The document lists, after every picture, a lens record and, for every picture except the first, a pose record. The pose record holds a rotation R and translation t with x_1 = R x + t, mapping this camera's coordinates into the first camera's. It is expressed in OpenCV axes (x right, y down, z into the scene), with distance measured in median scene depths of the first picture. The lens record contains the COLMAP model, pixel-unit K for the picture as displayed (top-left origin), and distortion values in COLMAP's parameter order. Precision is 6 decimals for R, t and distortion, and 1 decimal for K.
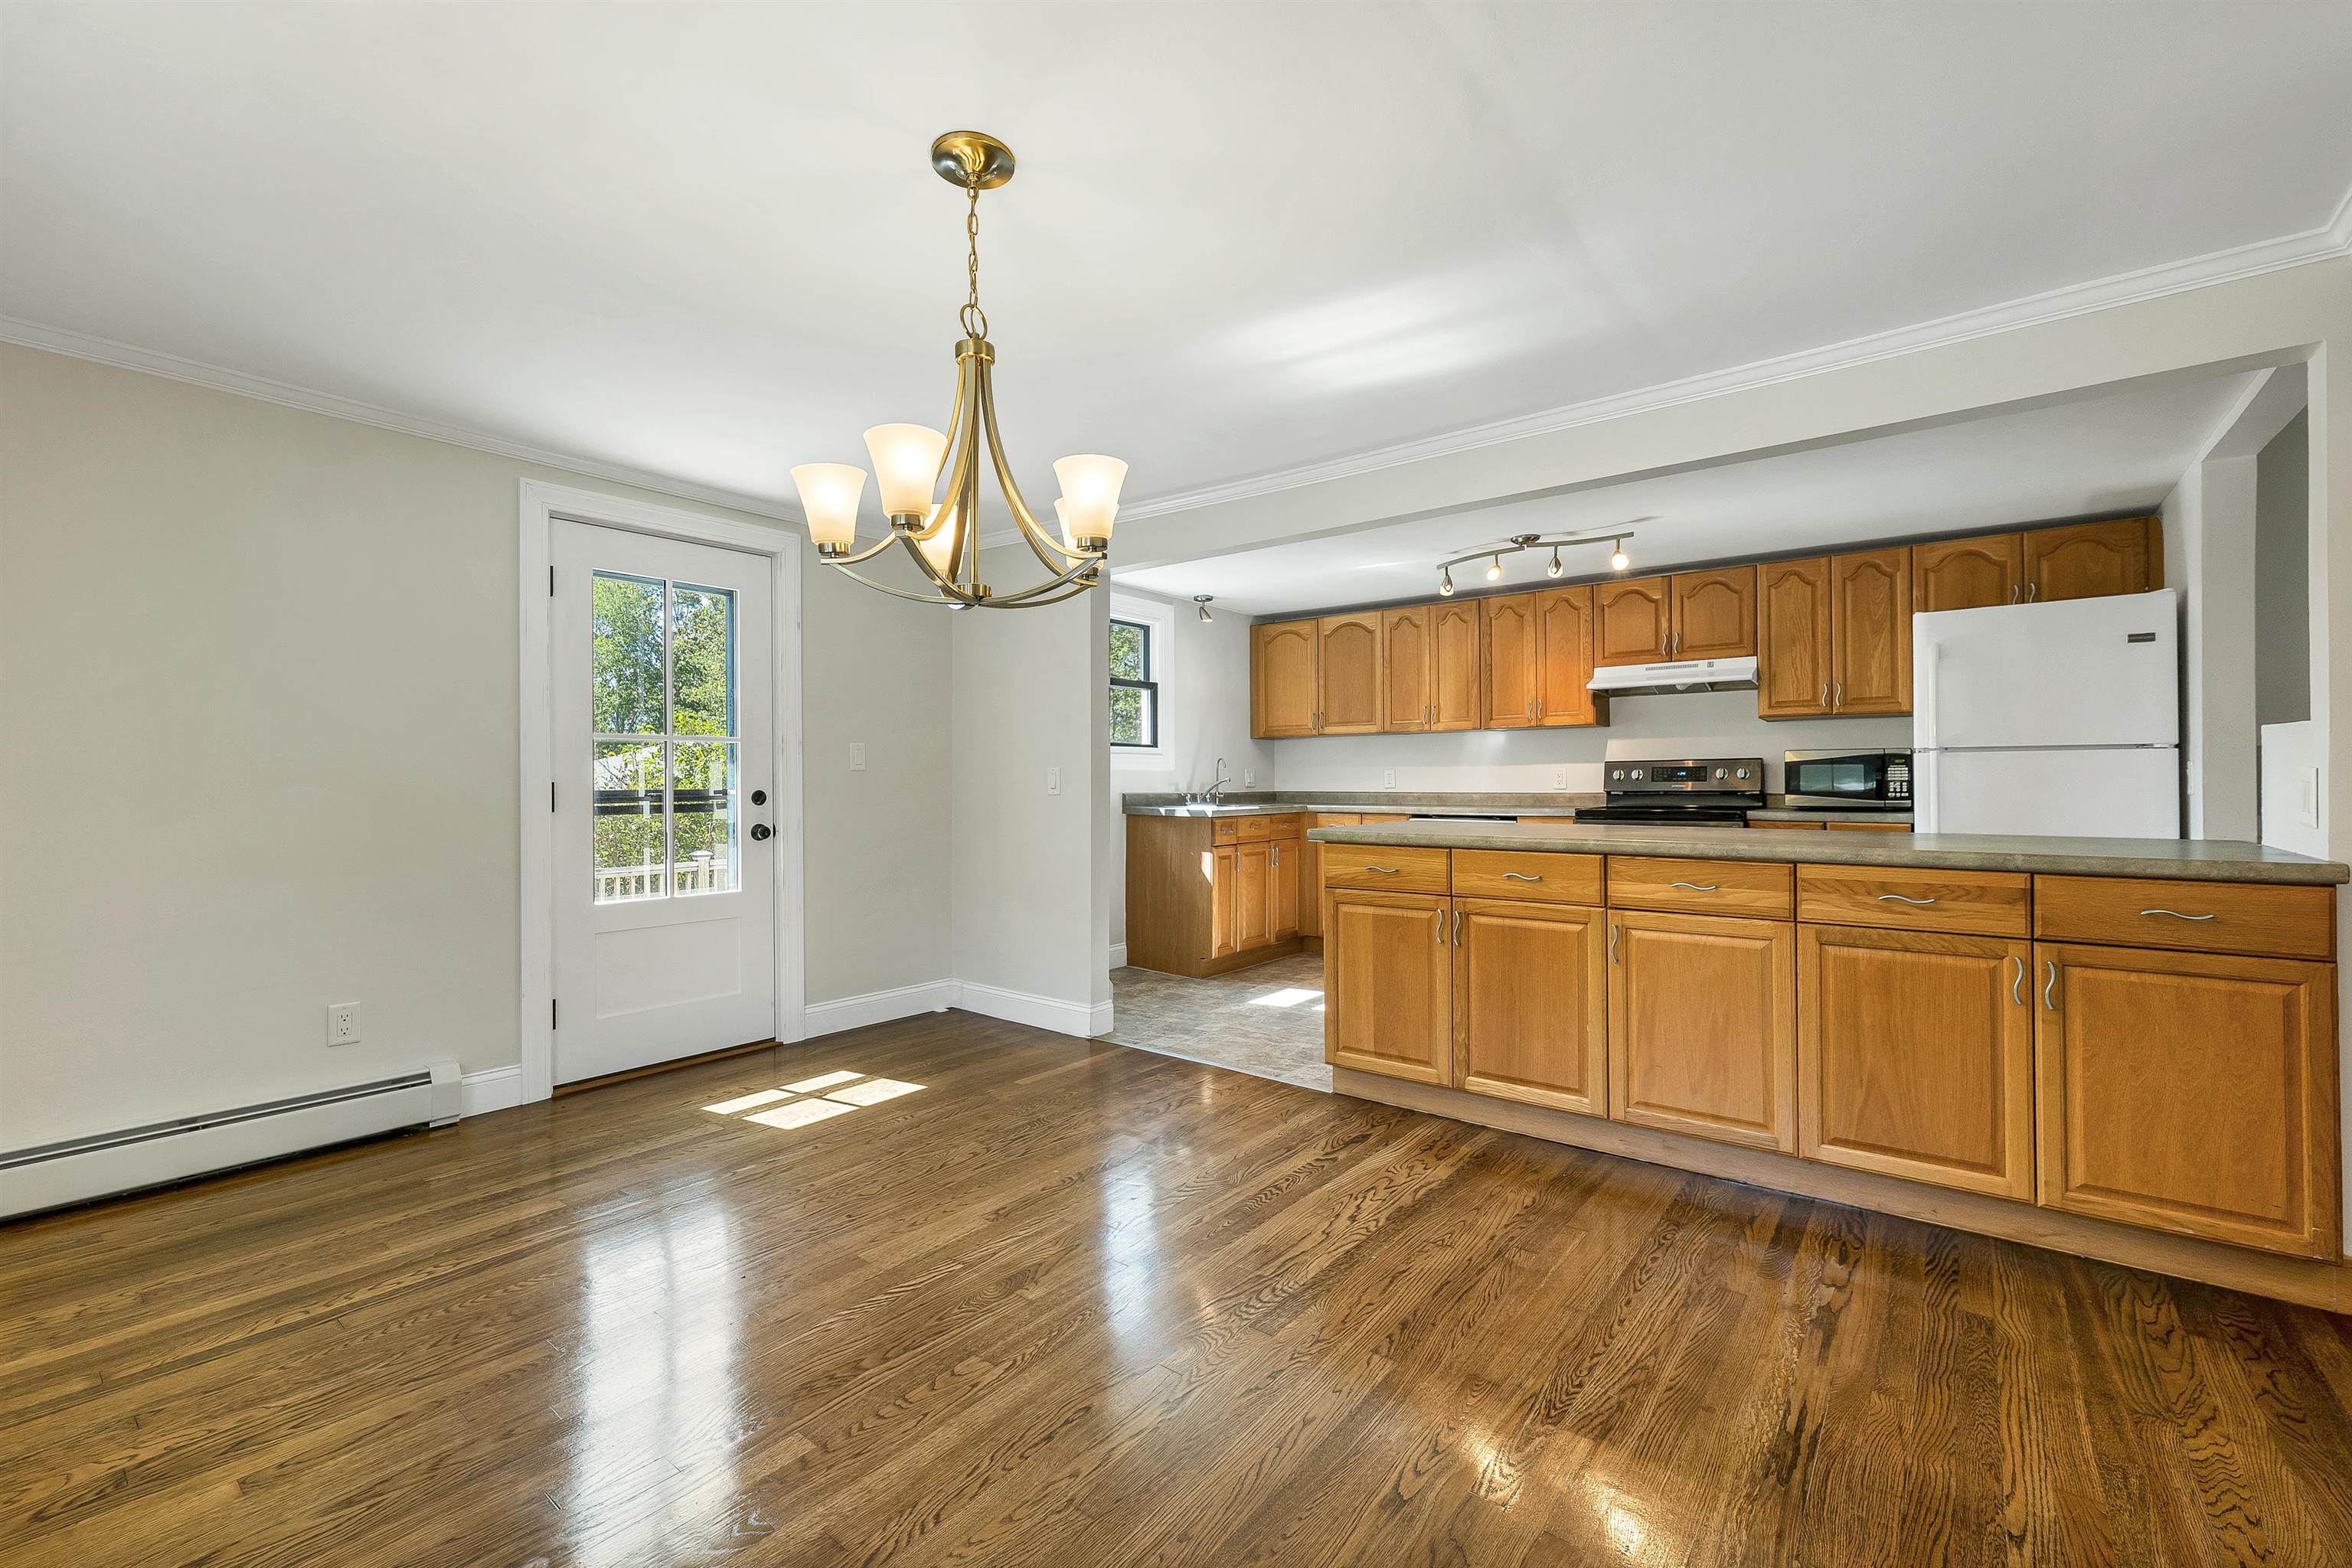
lens RADIAL K [[994.5, 0, 1166.2], [0, 994.5, 768.5], [0, 0, 1]] dist [0.004431, 0.000332]
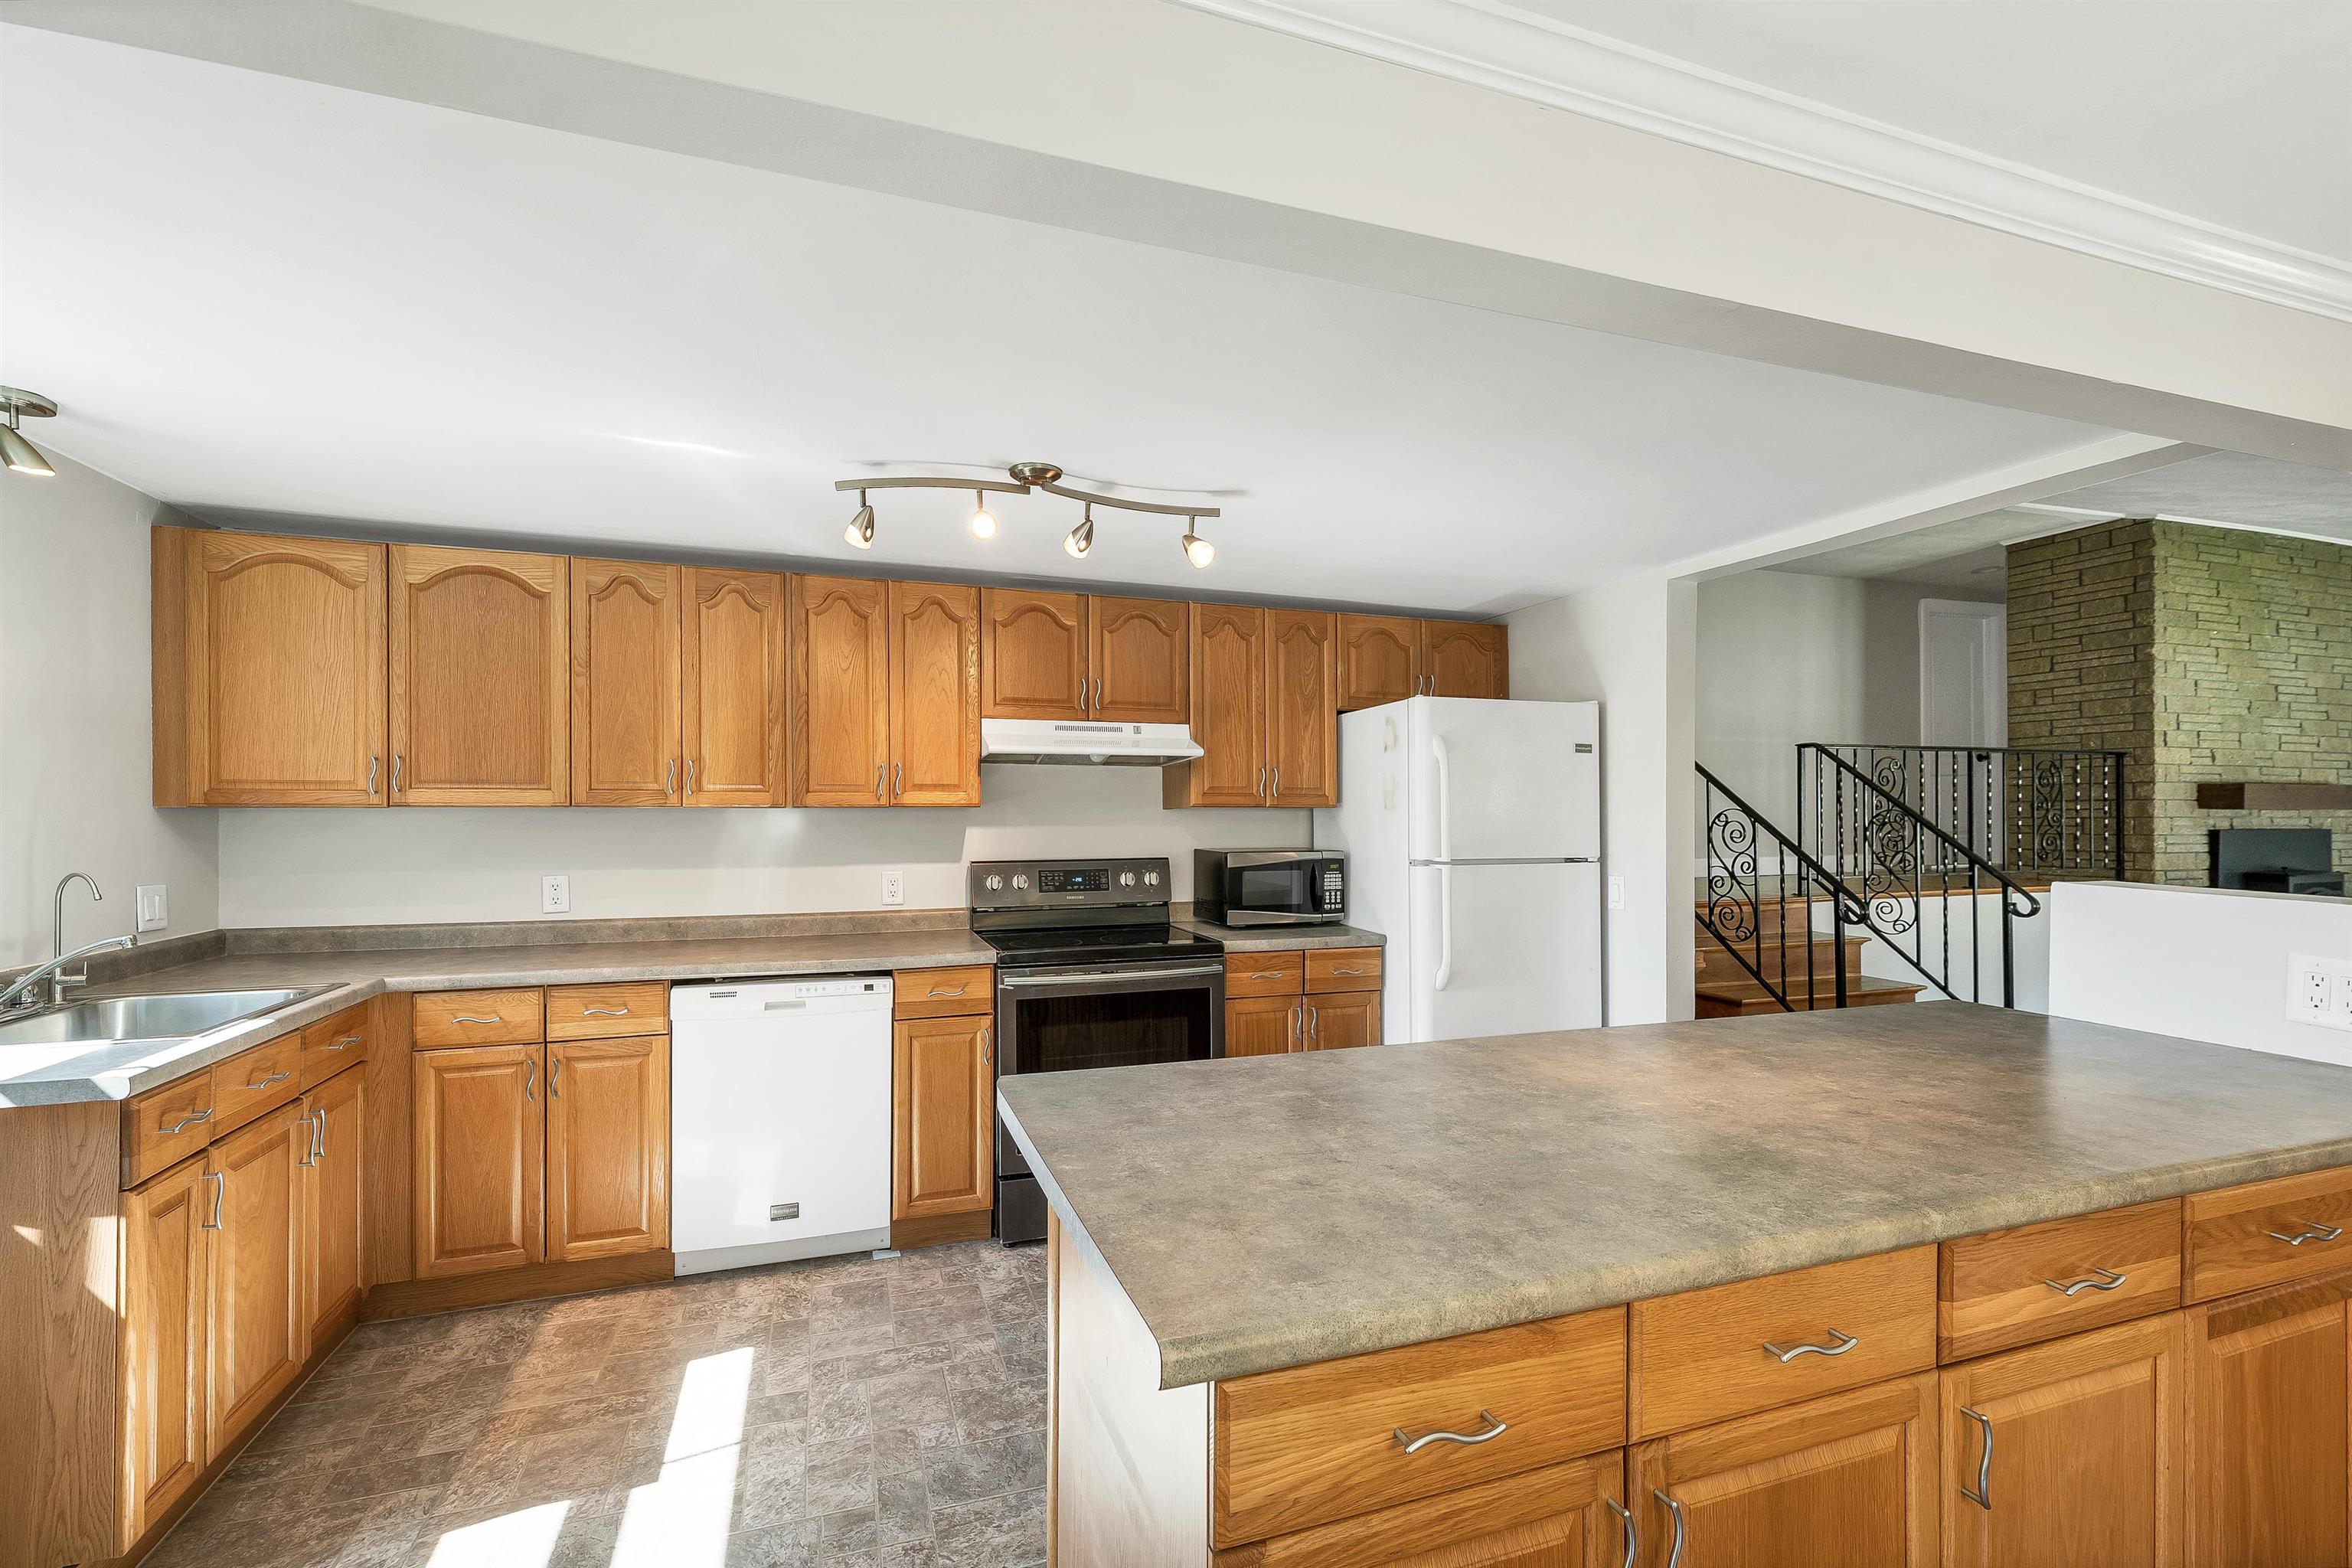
lens RADIAL K [[994.5, 0, 1156.6], [0, 994.5, 811.4], [0, 0, 1]] dist [0.004431, 0.000332]
pose [[0.545605, 0.004463, 0.838031, -0.053465], [-0.014139, 0.999893, 0.003880, -0.060006], [-0.837923, -0.013966, 0.545610, 0.732683]]
